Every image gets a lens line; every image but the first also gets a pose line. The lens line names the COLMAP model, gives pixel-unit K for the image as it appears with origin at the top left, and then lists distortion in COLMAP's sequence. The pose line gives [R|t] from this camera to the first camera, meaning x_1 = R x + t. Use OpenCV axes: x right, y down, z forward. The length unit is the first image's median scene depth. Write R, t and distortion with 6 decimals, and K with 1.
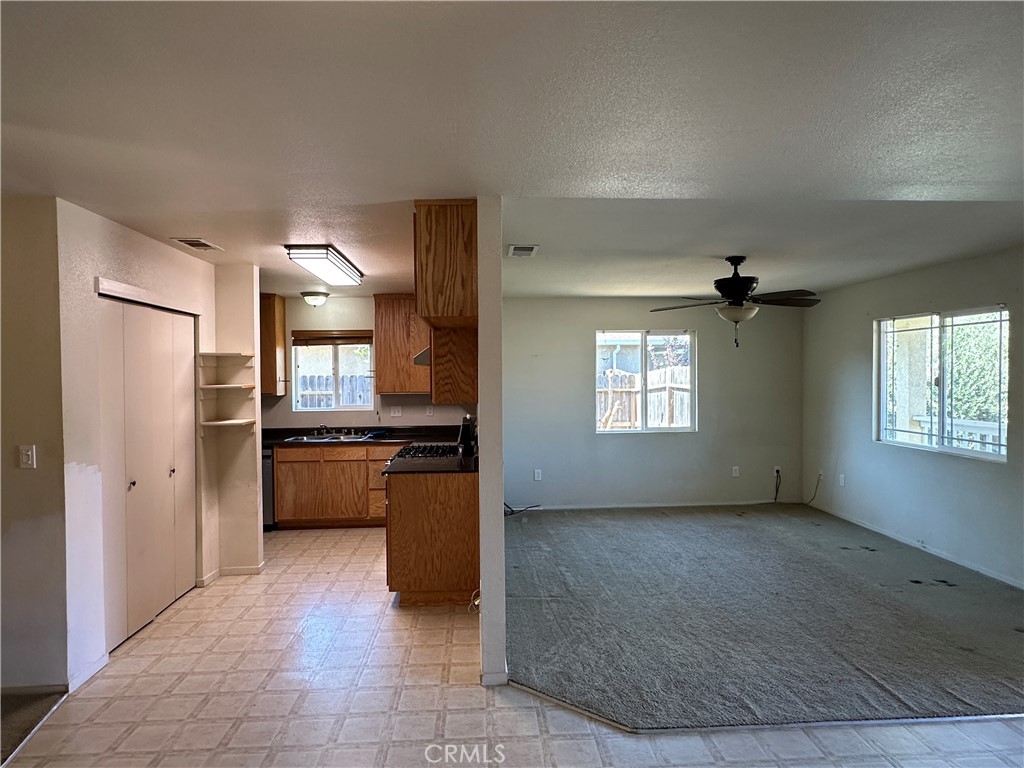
lens RADIAL K [[603.6, 0, 509.0], [0, 603.6, 387.2], [0, 0, 1]] dist [-0.002241, -0.000327]
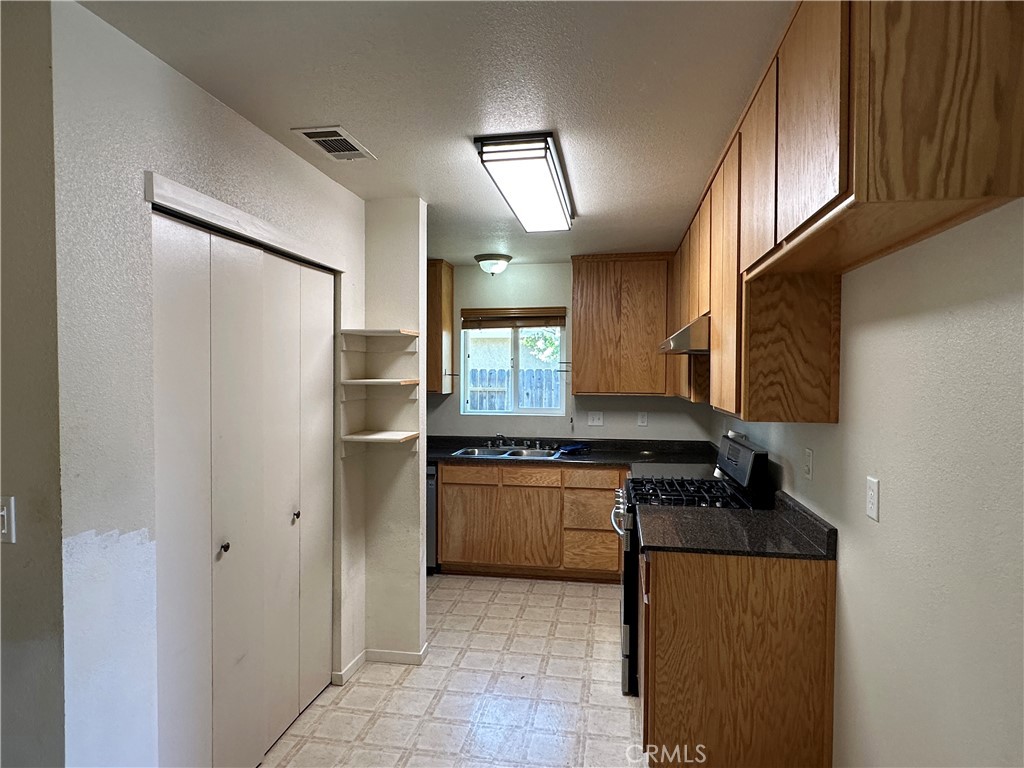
lens RADIAL K [[603.6, 0, 509.0], [0, 603.6, 387.2], [0, 0, 1]] dist [-0.002241, -0.000327]
pose [[0.972452, 0.017797, -0.232425, -0.133016], [-0.016272, 0.999832, 0.008475, -0.002415], [0.232537, -0.004459, 0.972577, 0.295106]]
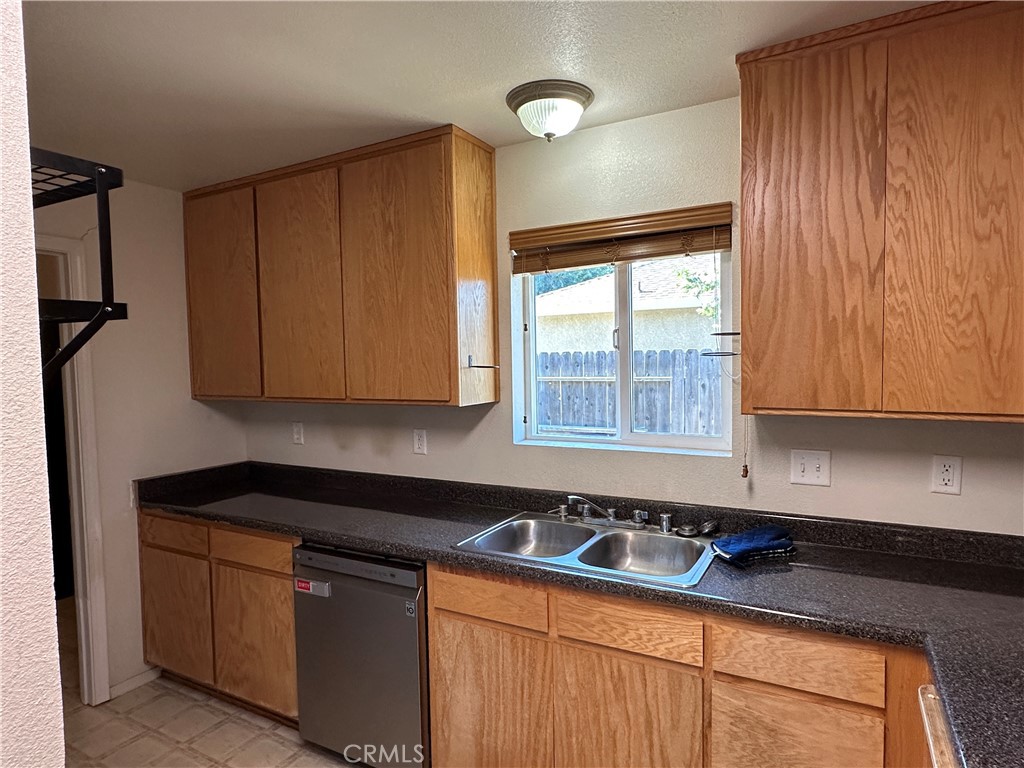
lens RADIAL K [[603.6, 0, 509.0], [0, 603.6, 387.2], [0, 0, 1]] dist [-0.002241, -0.000327]
pose [[0.844258, 0.019636, -0.535577, -0.170045], [0.002685, 0.999161, 0.040864, -0.013544], [0.535931, -0.035938, 0.843497, 0.739947]]
